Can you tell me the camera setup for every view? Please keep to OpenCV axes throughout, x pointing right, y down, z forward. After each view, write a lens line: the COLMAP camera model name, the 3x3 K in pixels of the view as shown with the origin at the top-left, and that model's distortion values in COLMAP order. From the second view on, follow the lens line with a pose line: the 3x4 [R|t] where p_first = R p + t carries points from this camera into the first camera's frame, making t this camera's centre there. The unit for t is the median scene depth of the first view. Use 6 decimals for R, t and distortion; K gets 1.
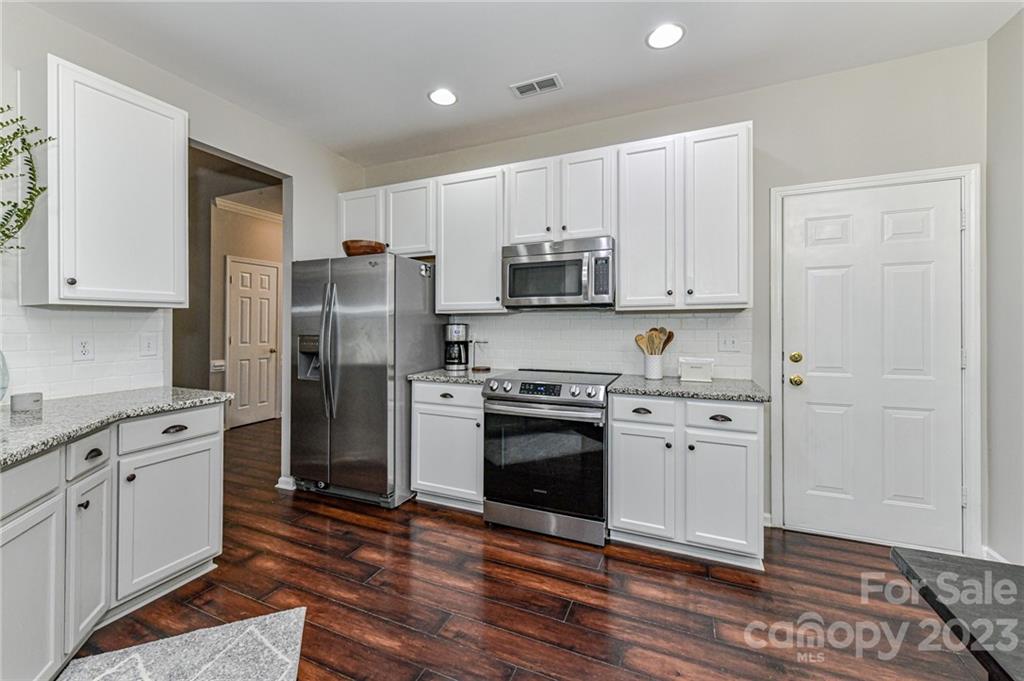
lens RADIAL K [[401.5, 0, 513.1], [0, 401.5, 323.1], [0, 0, 1]] dist [0.004235, -0.001800]
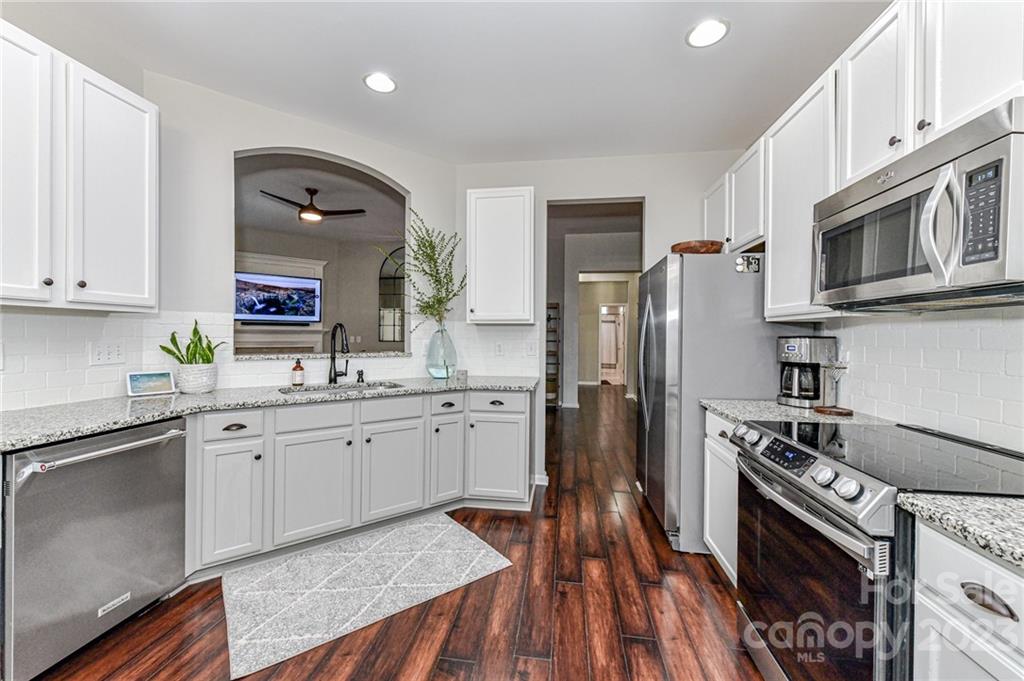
lens RADIAL K [[401.5, 0, 508.5], [0, 401.5, 336.9], [0, 0, 1]] dist [0.004235, -0.001800]
pose [[0.268641, 0.006292, -0.963220, 0.536737], [-0.007995, 0.999959, 0.004302, 0.005103], [0.963207, 0.006545, 0.268680, 0.530324]]
